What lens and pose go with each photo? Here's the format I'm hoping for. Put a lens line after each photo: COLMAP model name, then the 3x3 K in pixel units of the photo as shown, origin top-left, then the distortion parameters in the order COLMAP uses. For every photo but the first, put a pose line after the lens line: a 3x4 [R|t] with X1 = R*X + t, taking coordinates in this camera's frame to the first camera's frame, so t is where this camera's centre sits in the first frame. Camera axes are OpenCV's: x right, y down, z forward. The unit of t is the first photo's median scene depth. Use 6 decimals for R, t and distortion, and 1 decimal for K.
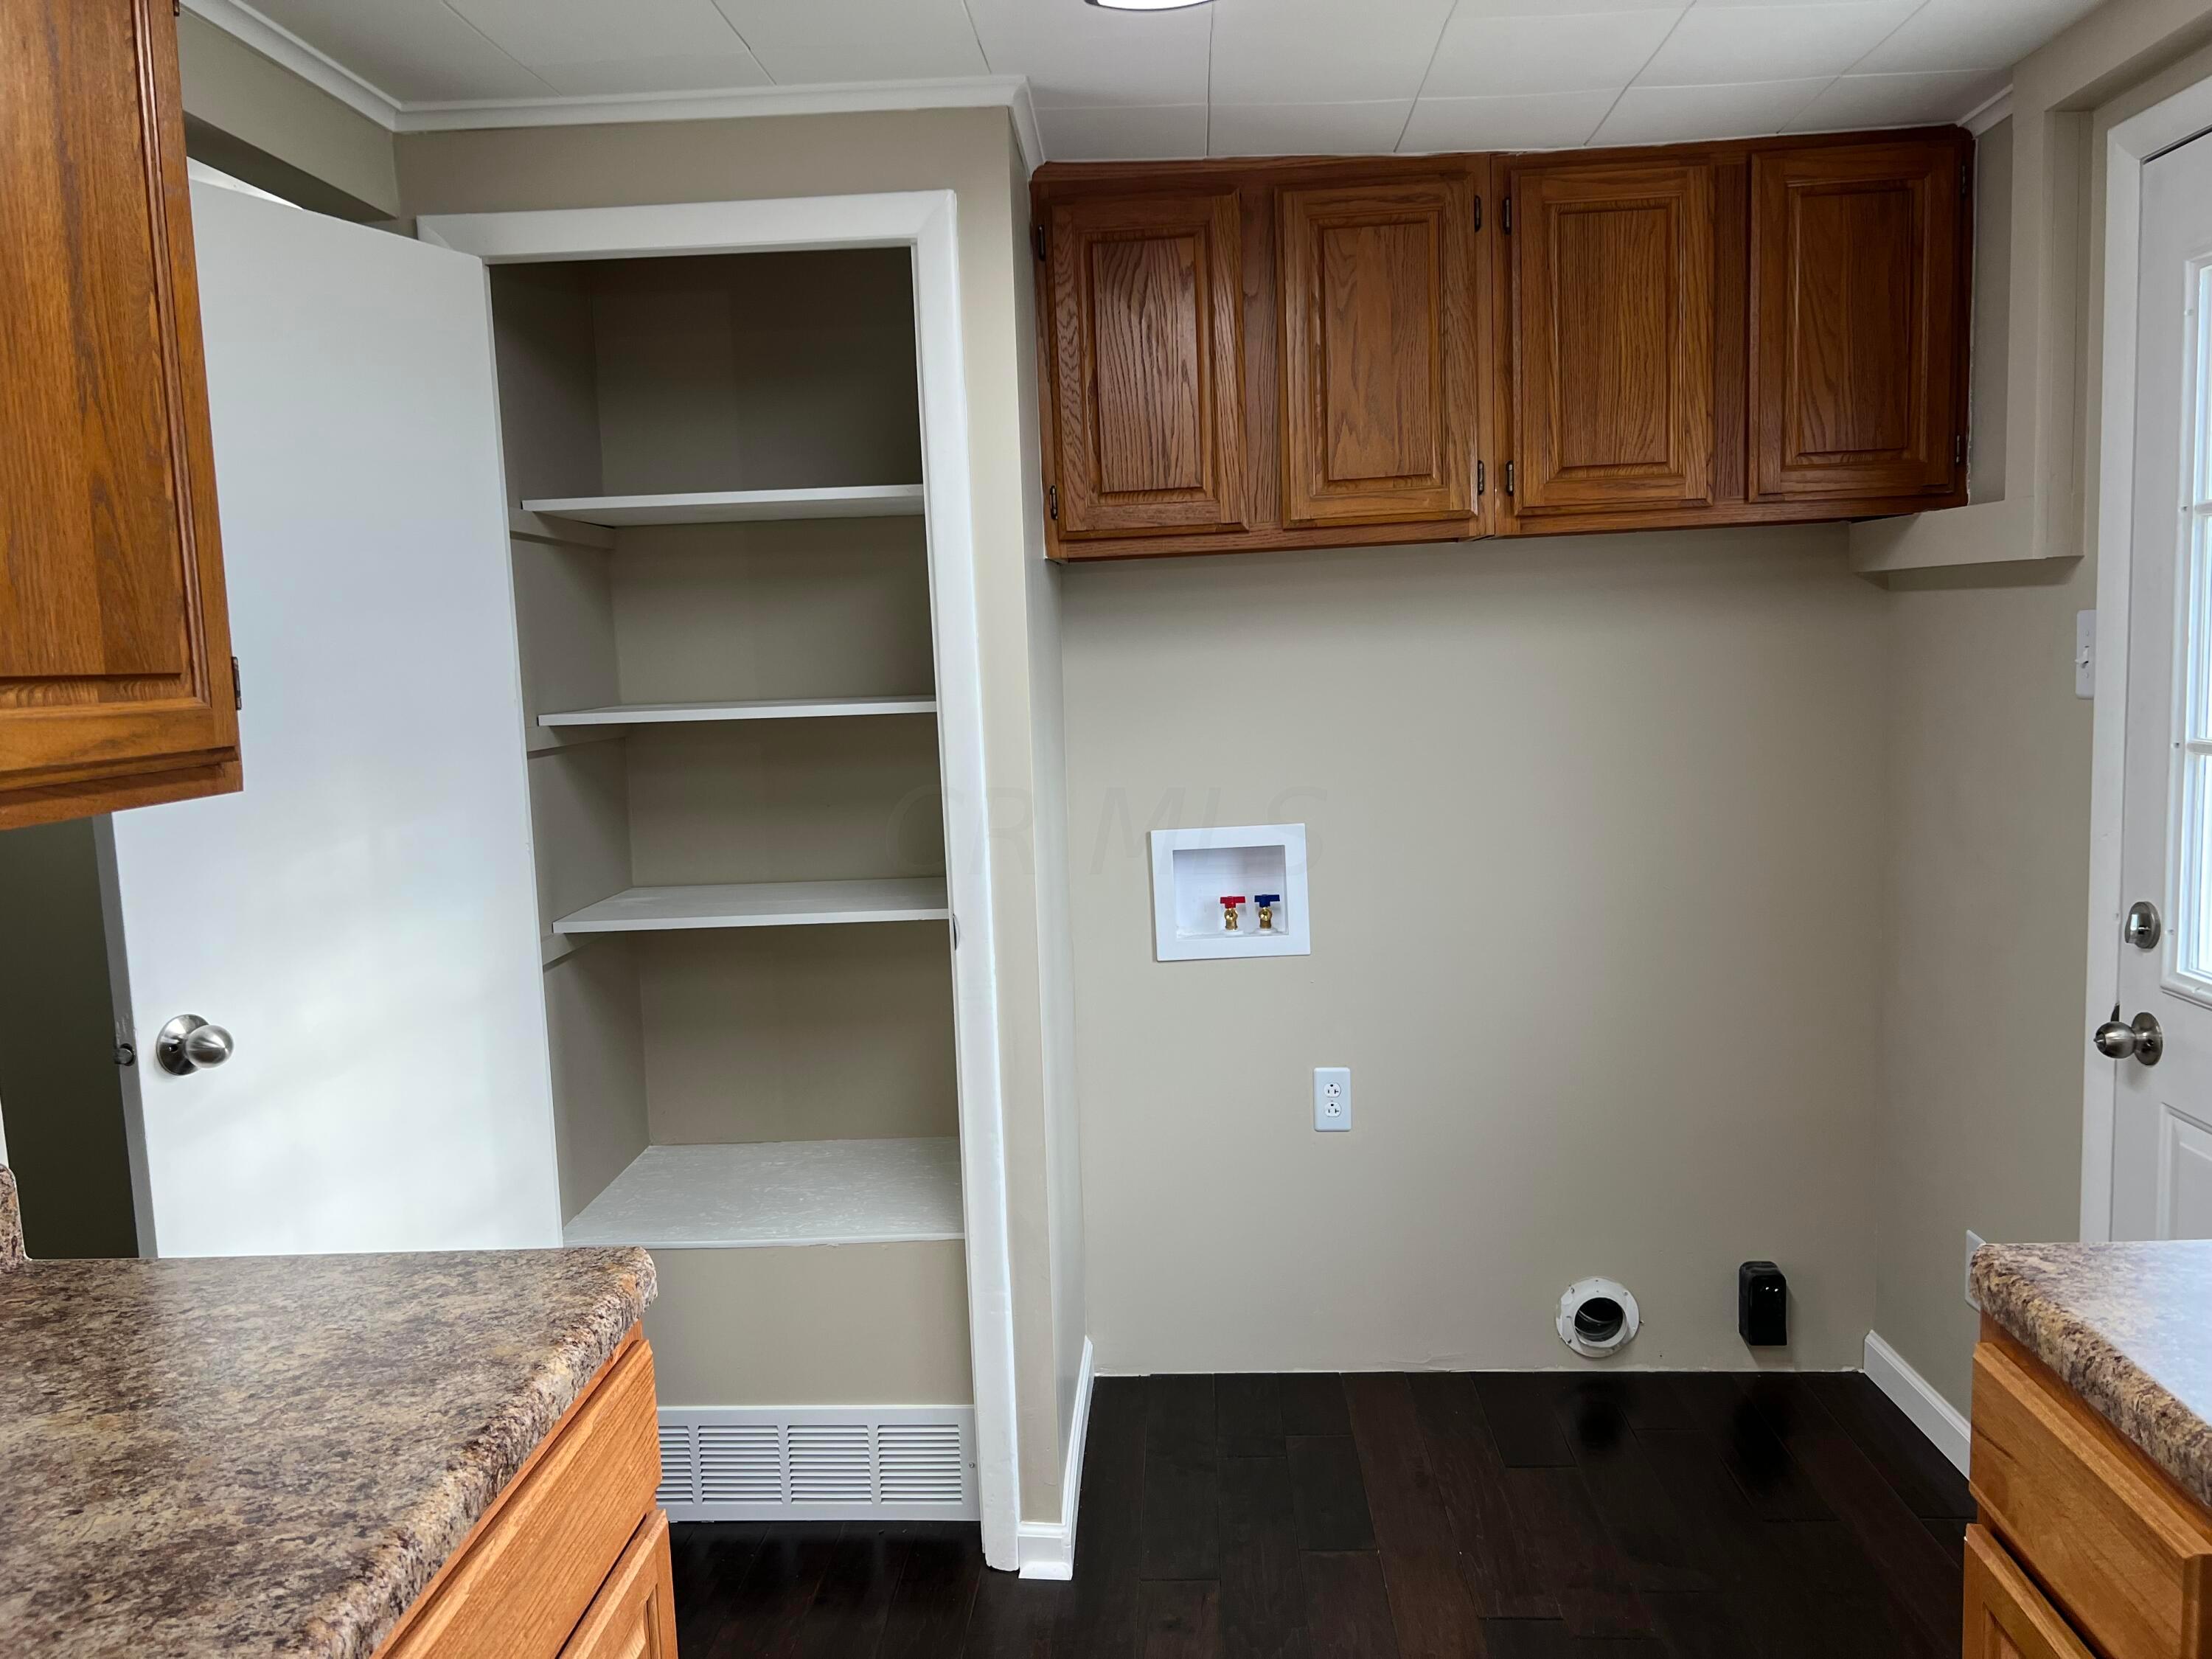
lens RADIAL K [[1667.8, 0, 1103.2], [0, 1667.8, 822.4], [0, 0, 1]] dist [0.048335, -0.045672]
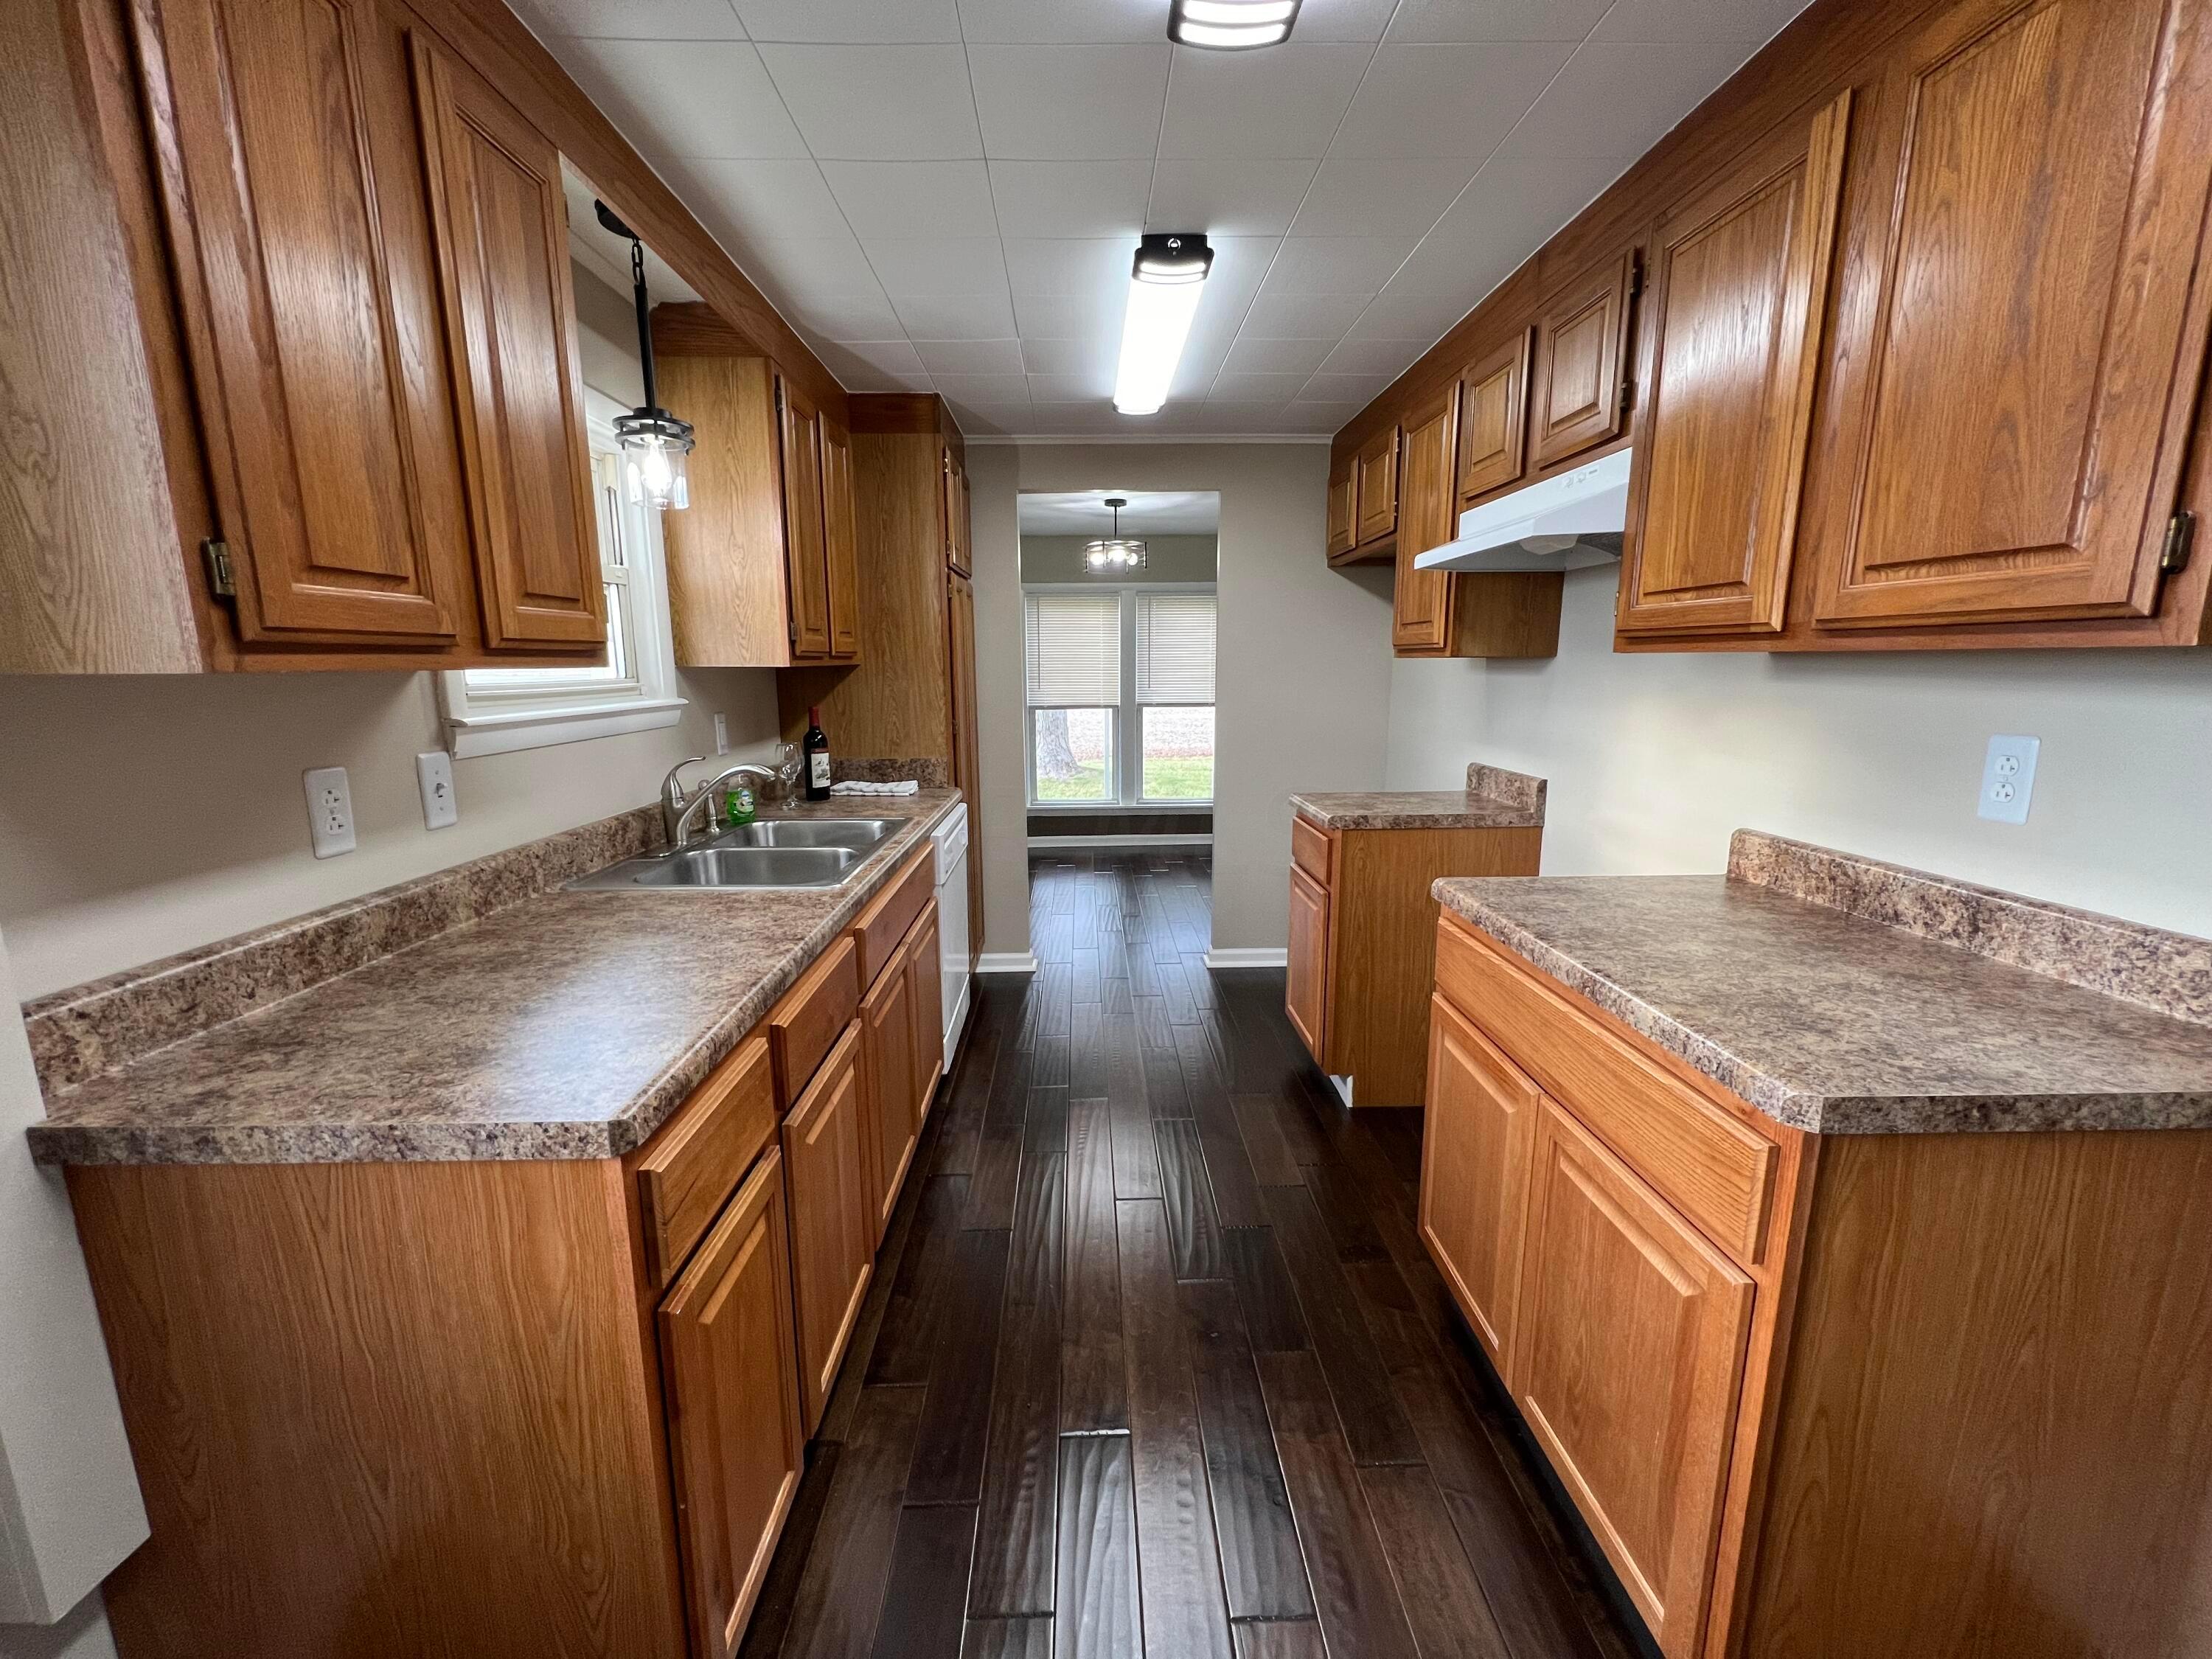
lens RADIAL K [[884.4, 0, 1104.9], [0, 884.4, 824.4], [0, 0, 1]] dist [0.000692, 0.000350]
pose [[-0.995588, 0.056731, -0.074735, 0.246334], [0.032584, 0.955980, 0.291619, -0.108379], [0.087989, 0.287897, -0.953611, 1.692685]]
